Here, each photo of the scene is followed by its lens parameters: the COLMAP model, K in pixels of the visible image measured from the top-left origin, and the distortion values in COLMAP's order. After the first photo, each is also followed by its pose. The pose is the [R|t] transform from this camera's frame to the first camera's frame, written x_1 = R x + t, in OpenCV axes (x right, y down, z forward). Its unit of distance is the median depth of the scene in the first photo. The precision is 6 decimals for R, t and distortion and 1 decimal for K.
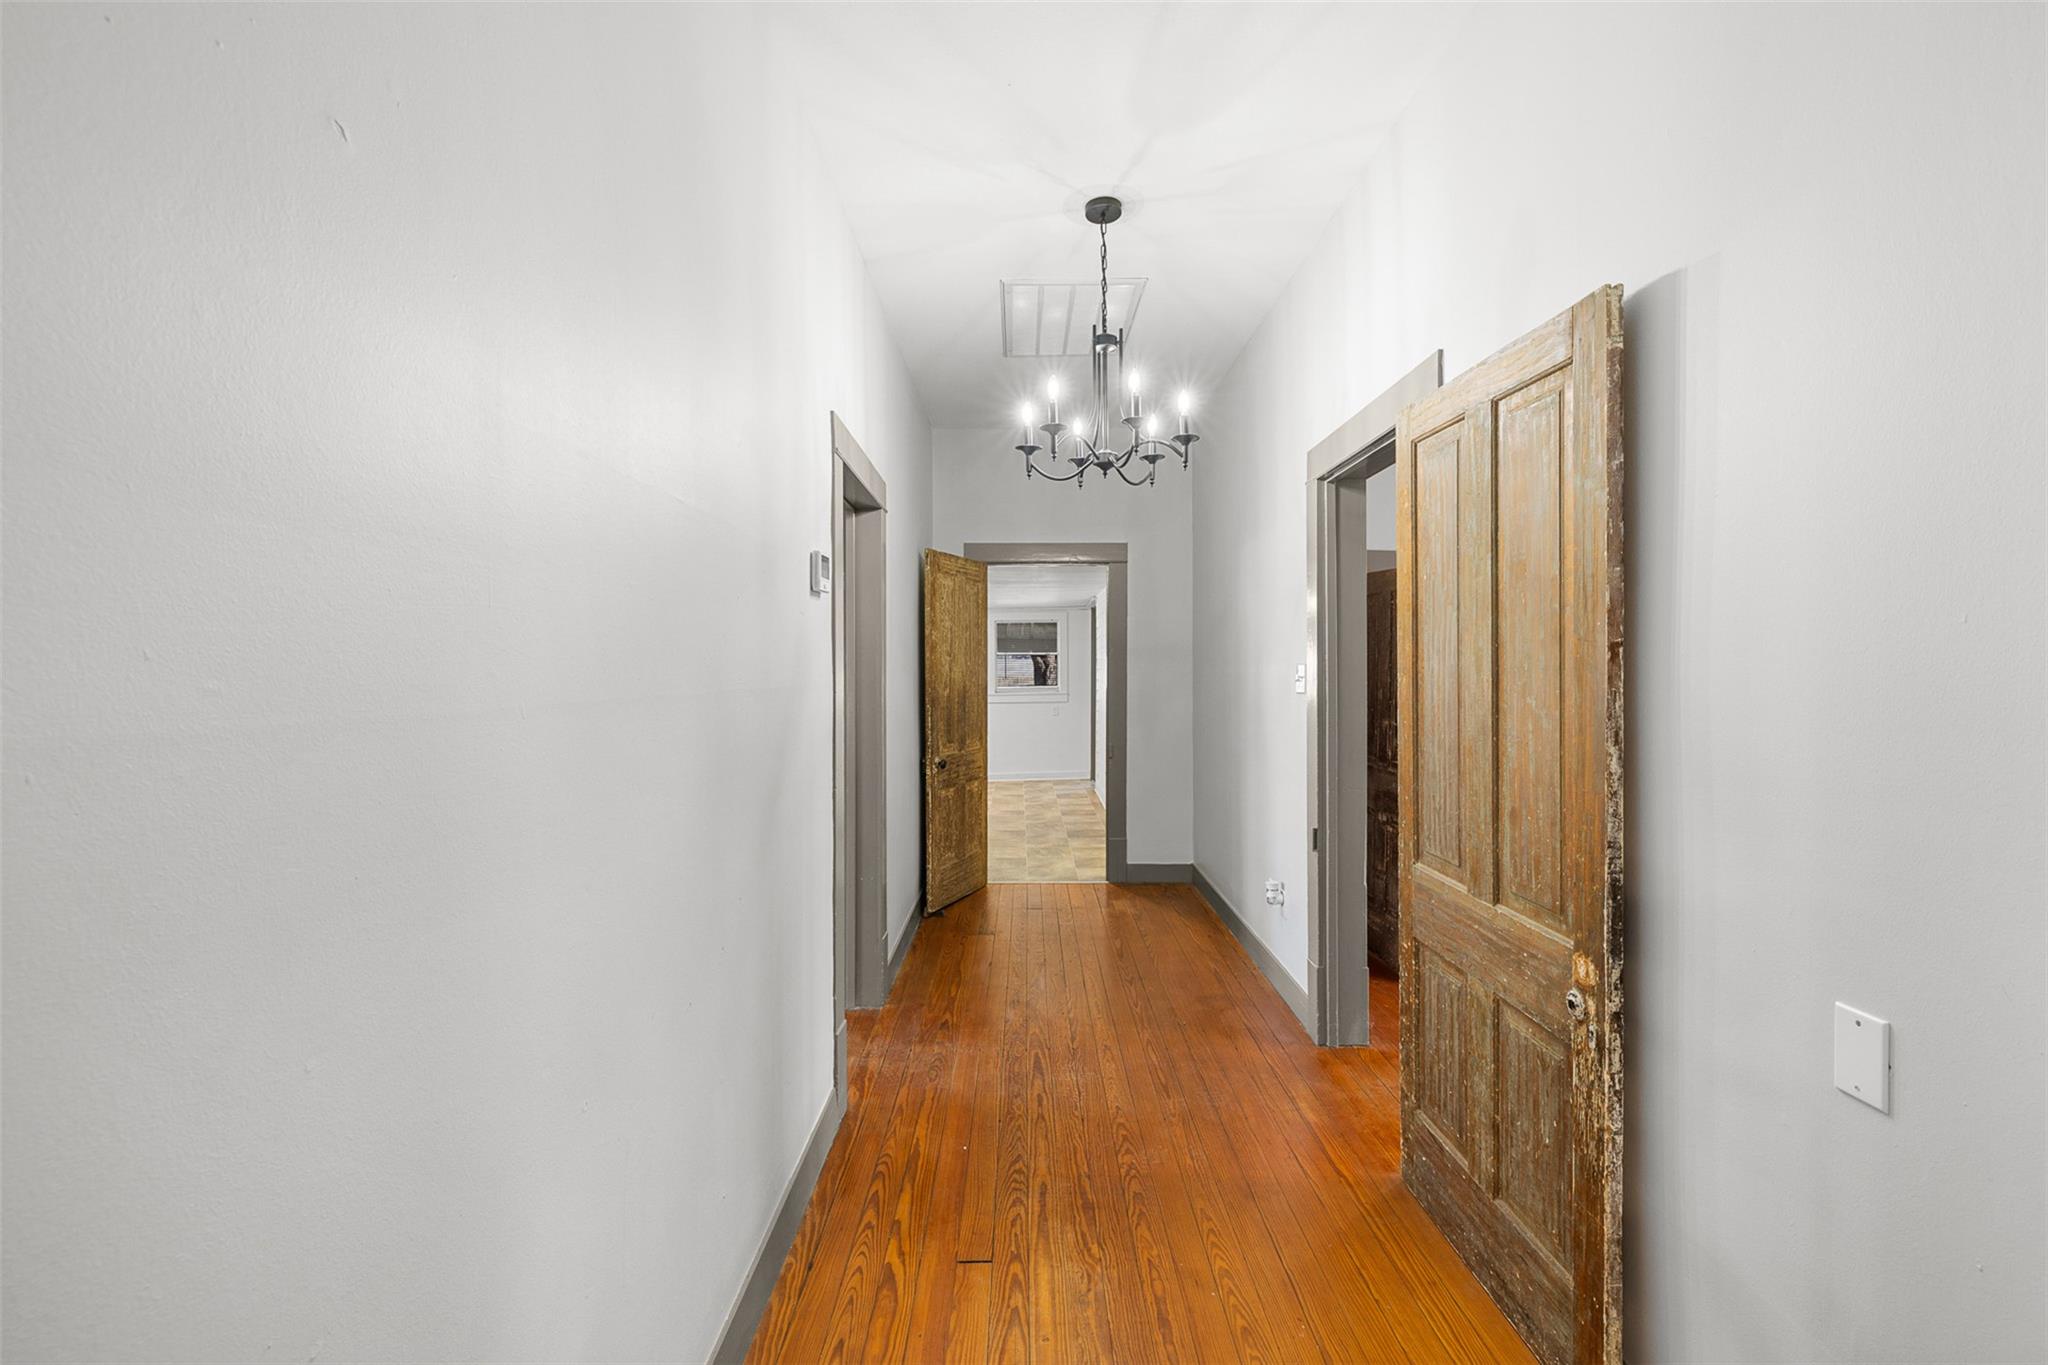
lens RADIAL K [[853.5, 0, 1028.5], [0, 853.5, 674.2], [0, 0, 1]] dist [0.001336, 0.000426]
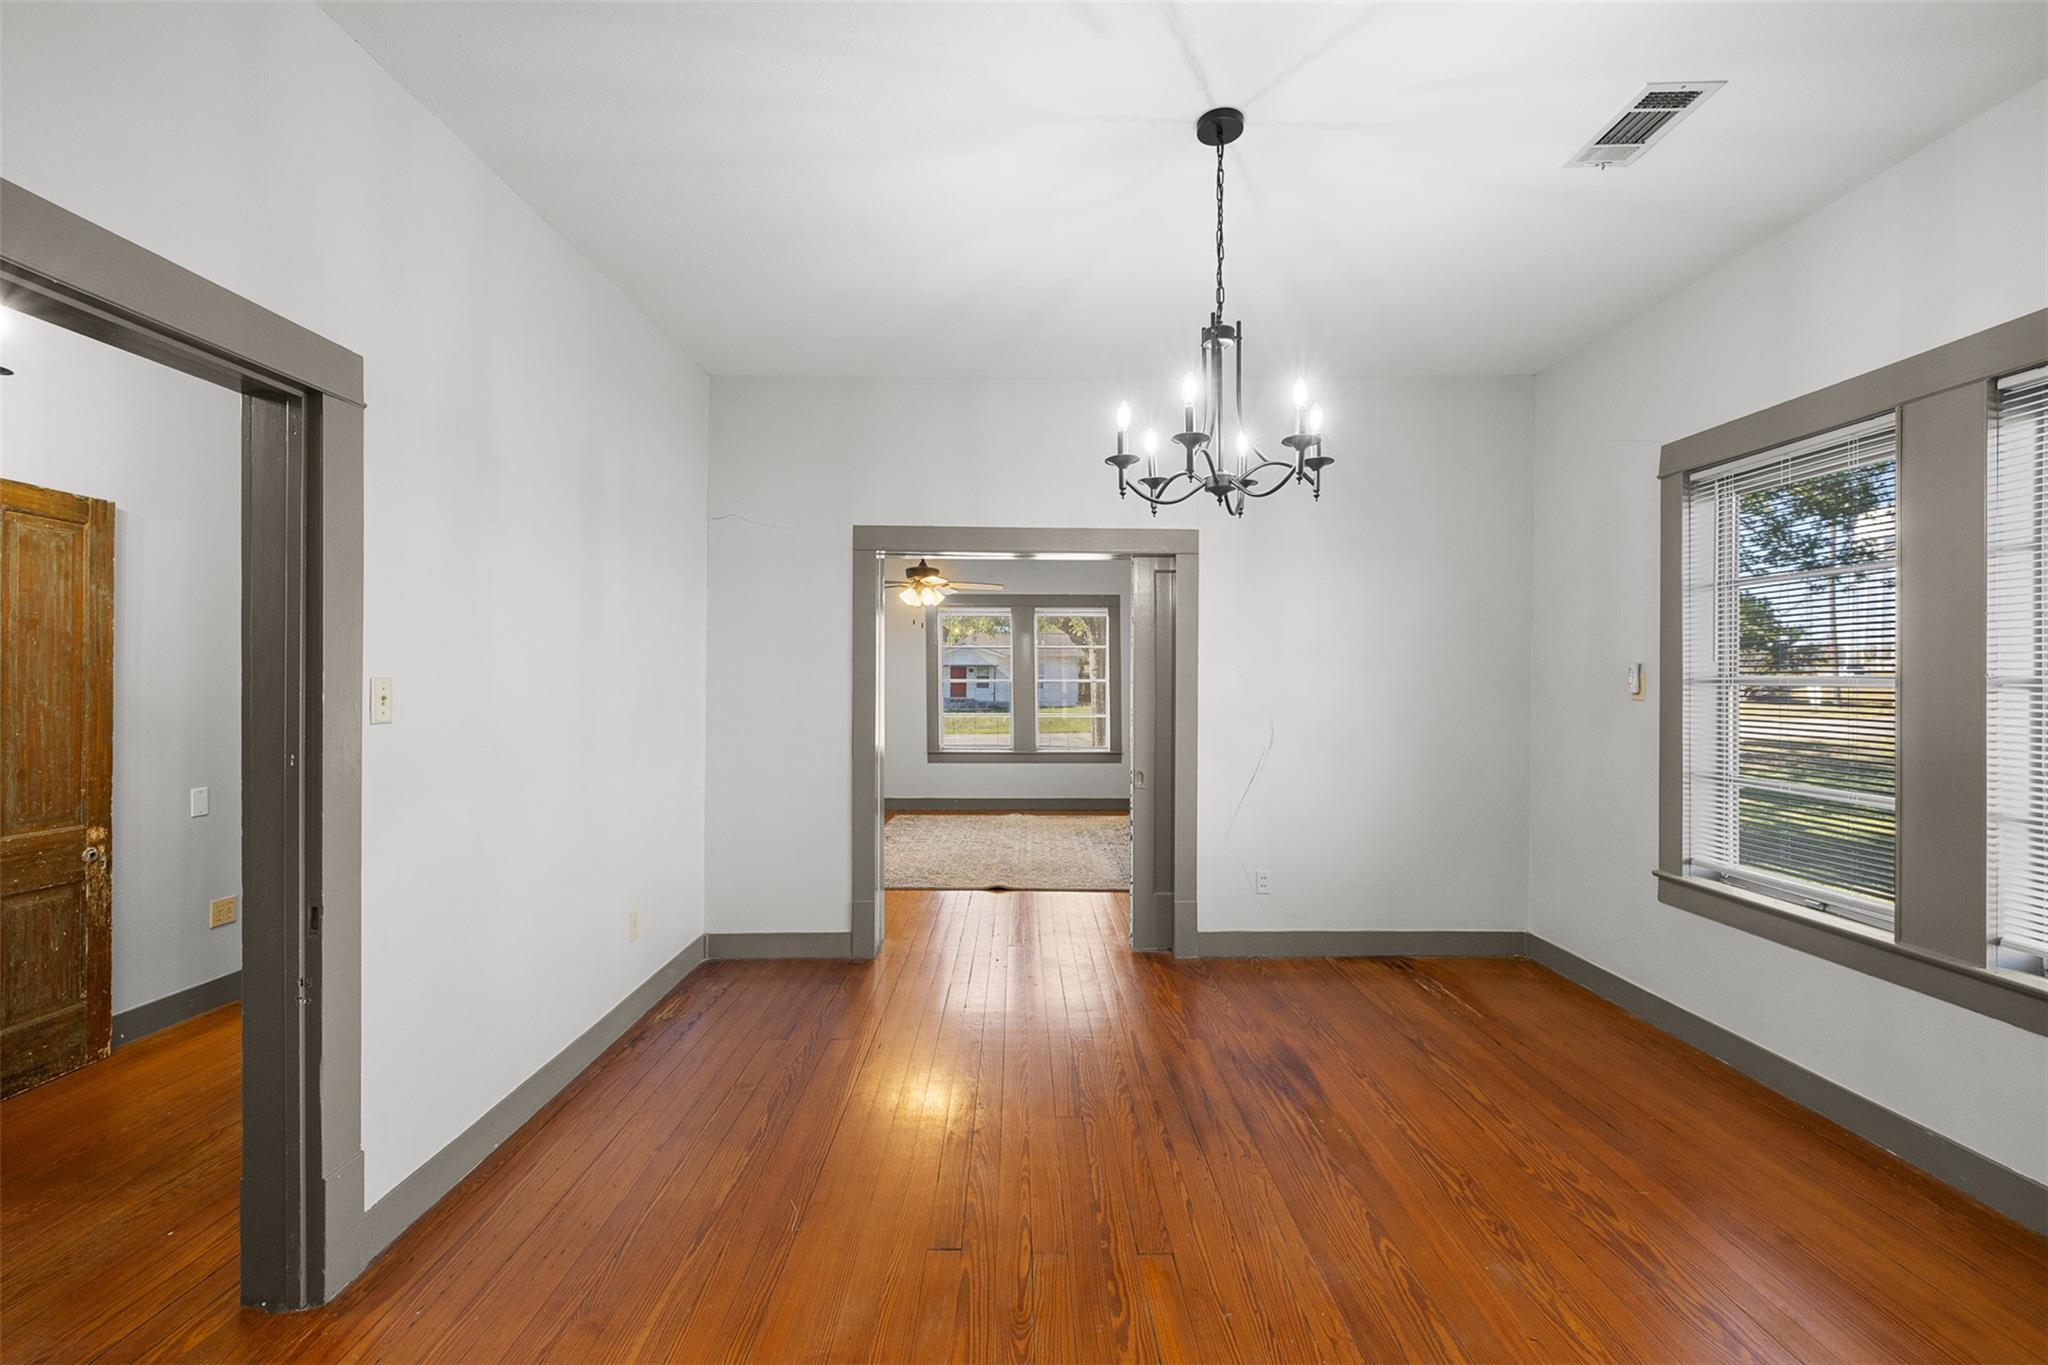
lens RADIAL K [[853.5, 0, 1018.4], [0, 853.5, 672.2], [0, 0, 1]] dist [0.001336, 0.000426]
pose [[-0.999959, 0.002048, 0.008859, -1.424605], [0.002083, 0.999990, 0.003870, -0.032325], [-0.008851, 0.003888, -0.999953, 2.789455]]
